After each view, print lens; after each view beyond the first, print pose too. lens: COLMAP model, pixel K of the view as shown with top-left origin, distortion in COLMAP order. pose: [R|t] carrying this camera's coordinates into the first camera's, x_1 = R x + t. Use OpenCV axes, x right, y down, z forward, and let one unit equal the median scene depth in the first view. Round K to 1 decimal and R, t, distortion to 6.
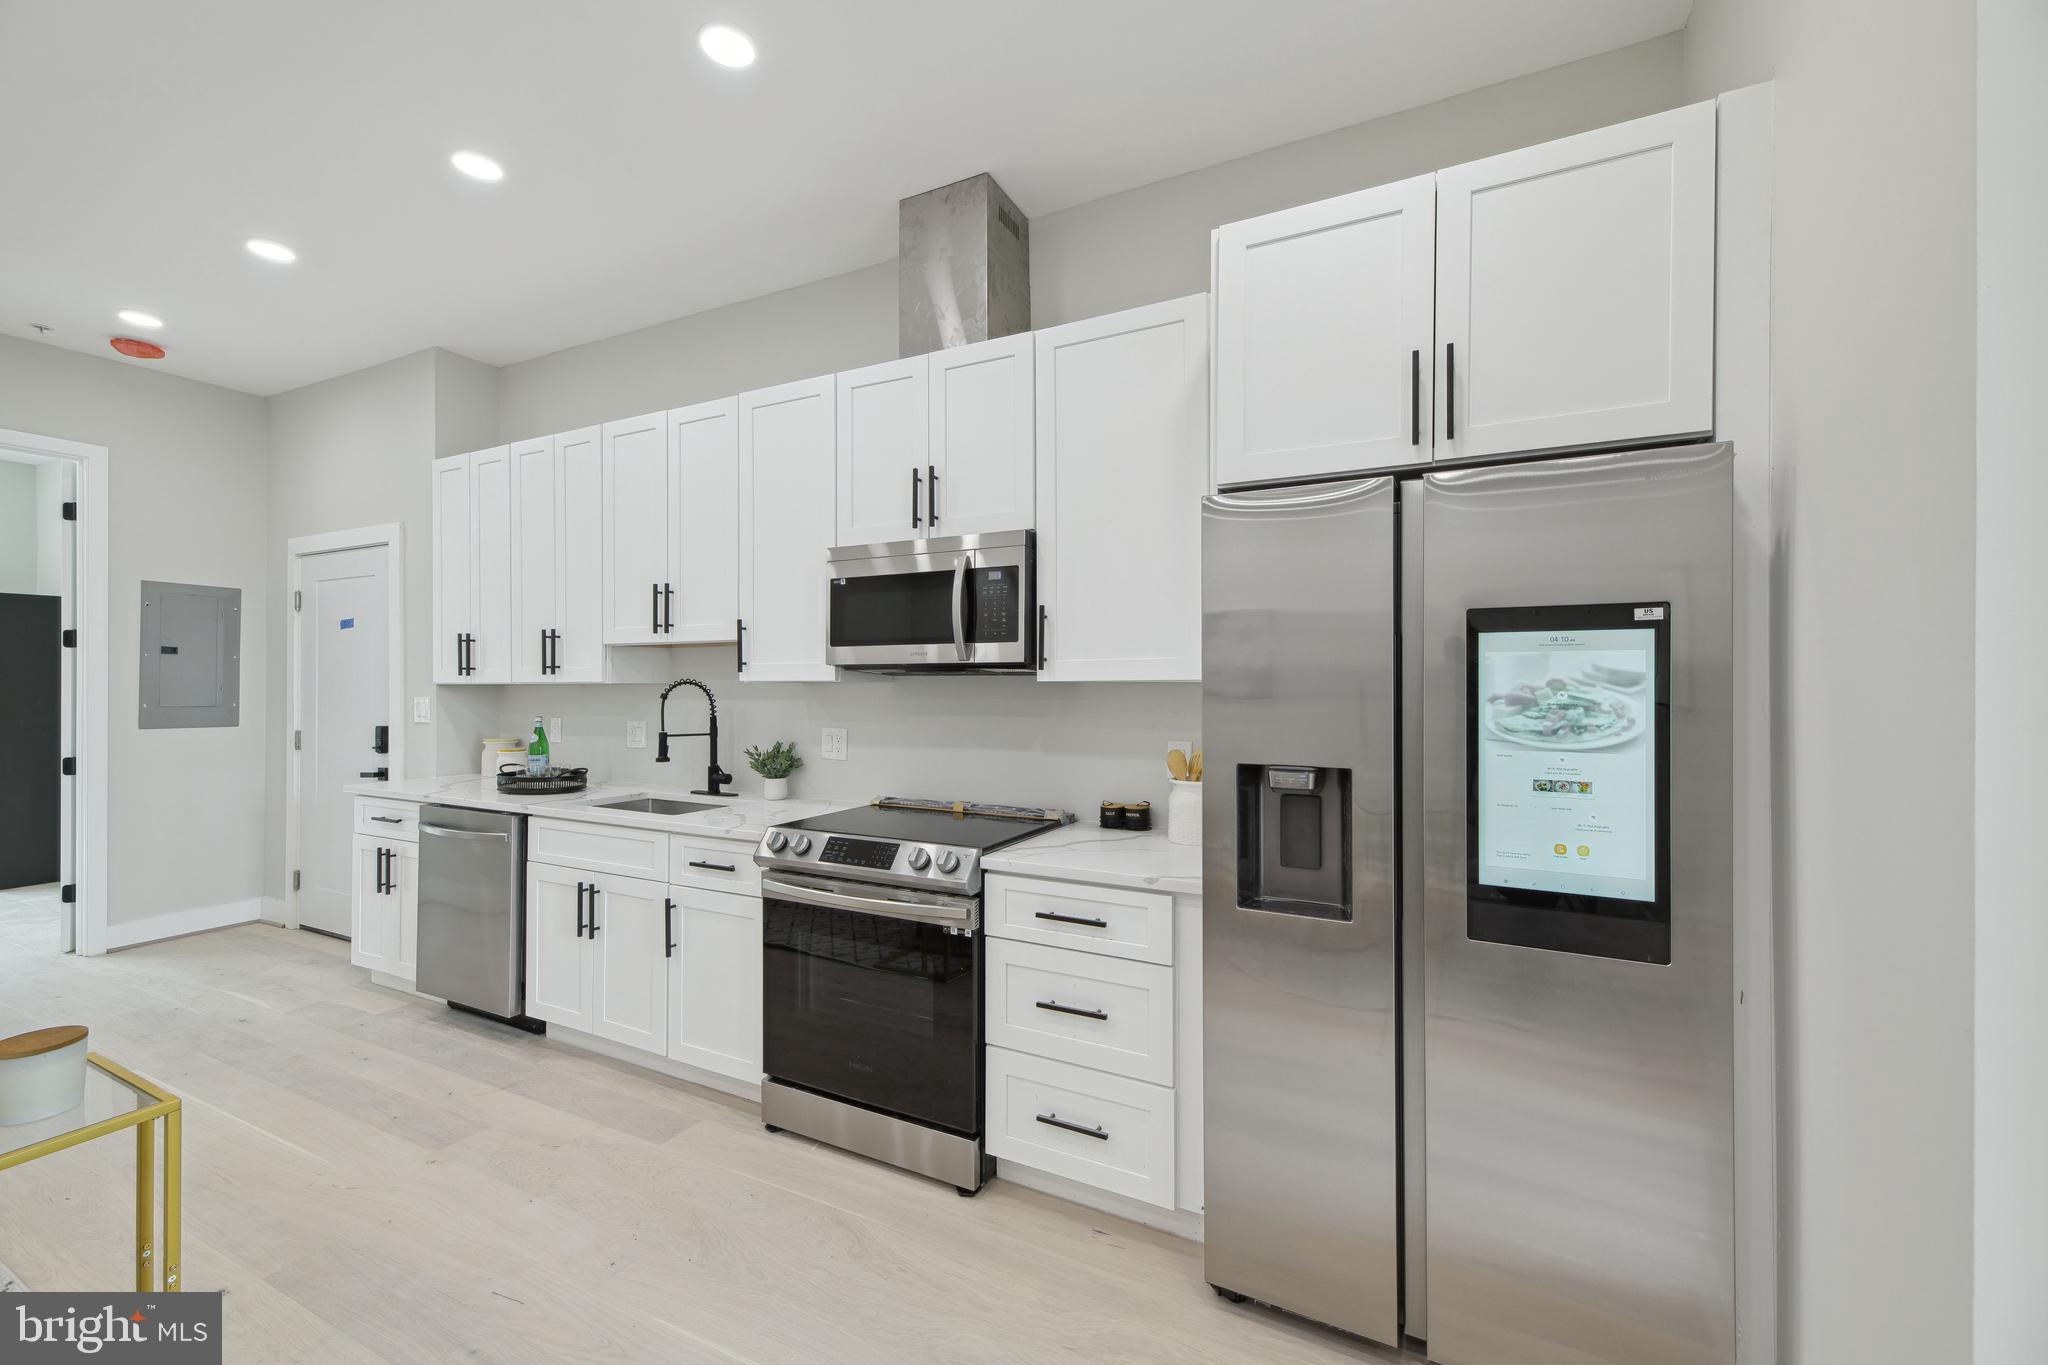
lens RADIAL K [[832.8, 0, 1017.0], [0, 832.8, 679.4], [0, 0, 1]] dist [0.002333, 0.000188]
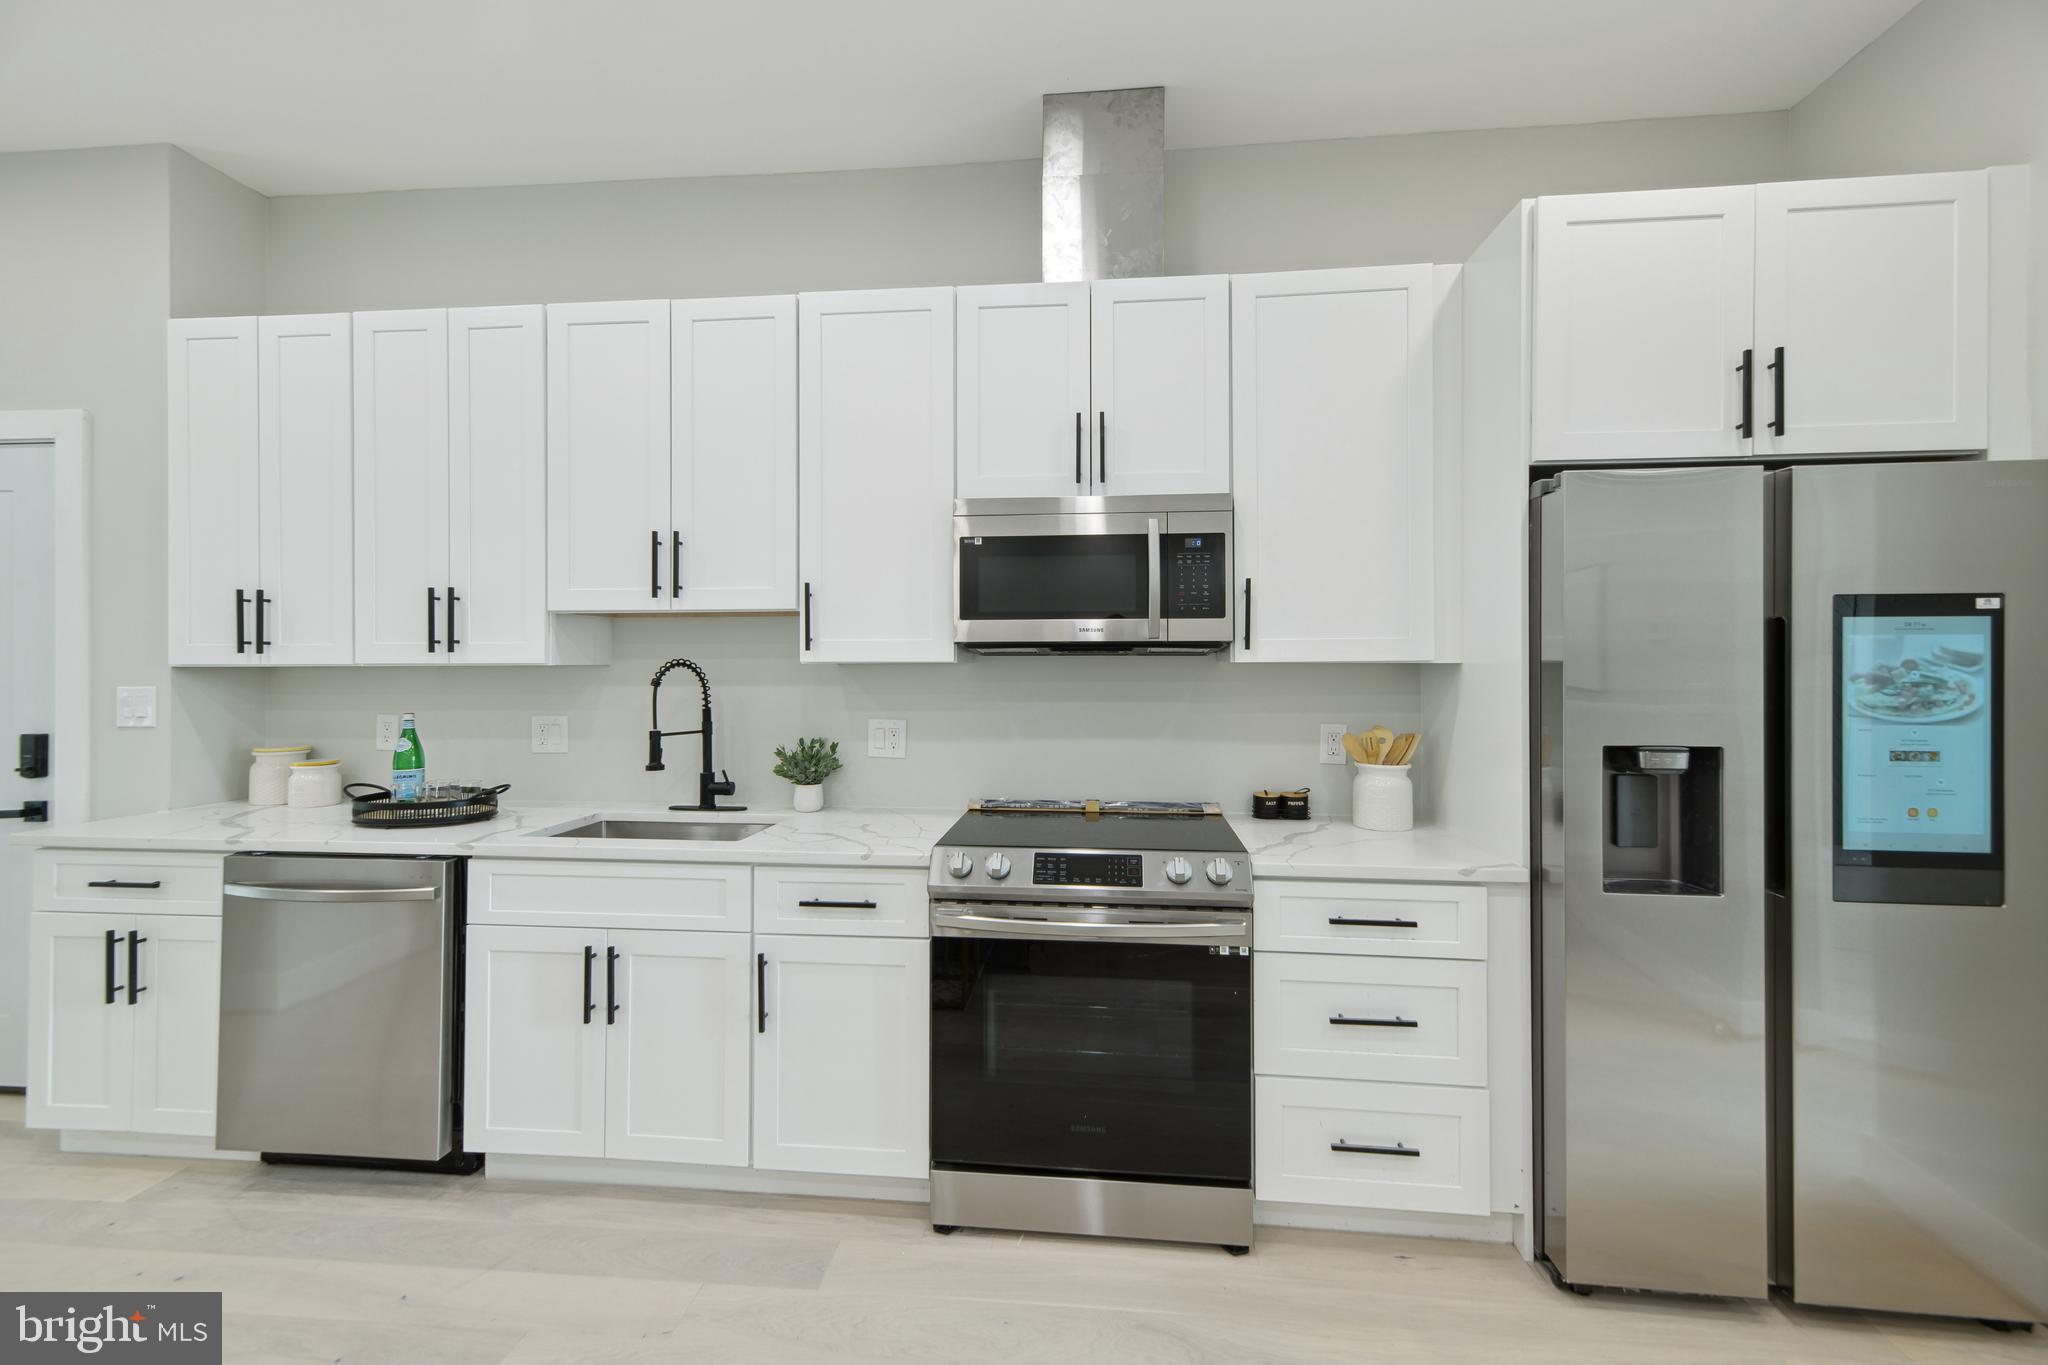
lens RADIAL K [[818.2, 0, 994.2], [0, 818.2, 667.0], [0, 0, 1]] dist [0.003270, 0.000414]
pose [[0.927101, 0.000729, 0.374810, -0.529344], [-0.001730, 0.999996, 0.002334, 0.005315], [-0.374807, -0.002813, 0.927099, 0.260923]]
